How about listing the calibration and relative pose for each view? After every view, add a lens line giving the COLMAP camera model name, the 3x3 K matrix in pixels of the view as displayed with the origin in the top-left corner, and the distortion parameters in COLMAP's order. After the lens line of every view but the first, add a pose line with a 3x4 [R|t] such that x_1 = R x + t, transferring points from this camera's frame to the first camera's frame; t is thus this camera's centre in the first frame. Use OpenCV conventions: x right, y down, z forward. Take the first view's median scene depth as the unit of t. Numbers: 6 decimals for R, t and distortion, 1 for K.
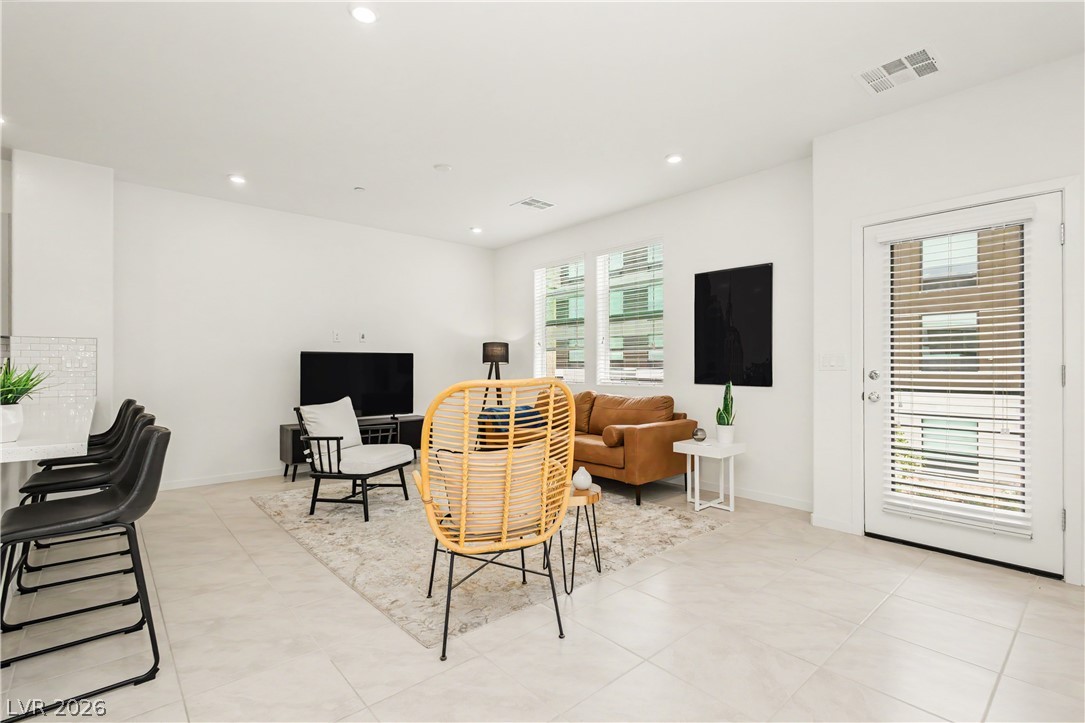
lens RADIAL K [[501.7, 0, 554.0], [0, 501.7, 362.7], [0, 0, 1]] dist [0.003175, 0.000108]
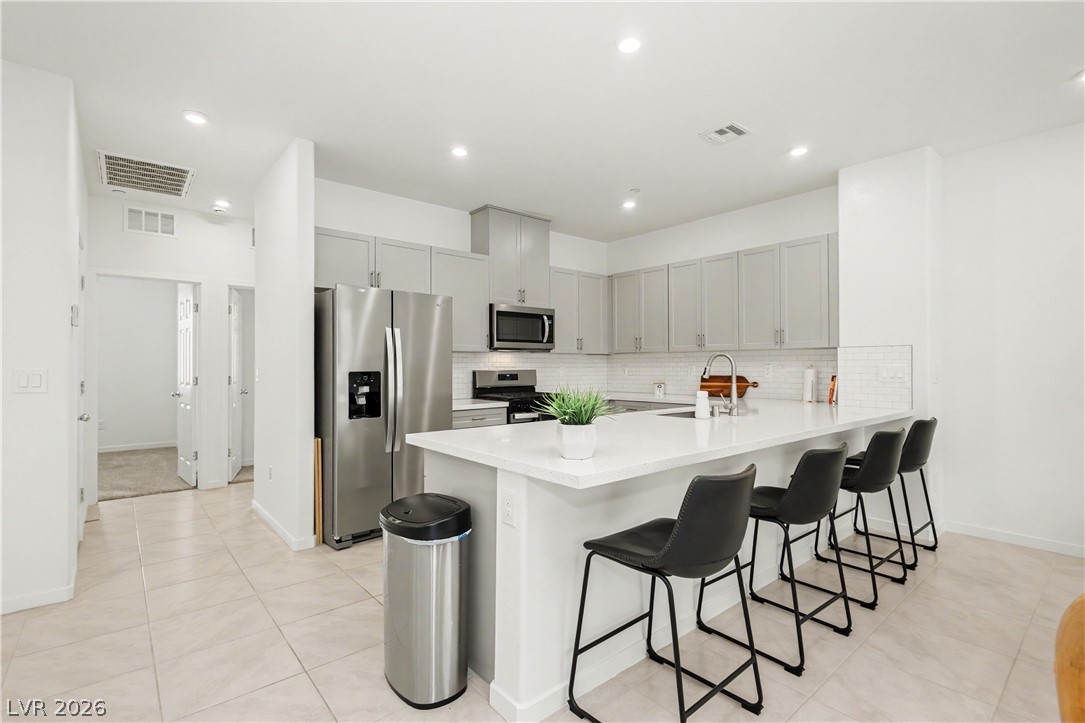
lens RADIAL K [[514.0, 0, 533.6], [0, 514.0, 370.3], [0, 0, 1]] dist [-0.001865, -0.000103]
pose [[-0.043713, 0.013032, -0.998959, 0.031080], [0.006935, 0.999895, 0.012741, -0.021269], [0.999020, -0.006370, -0.043799, 0.387544]]
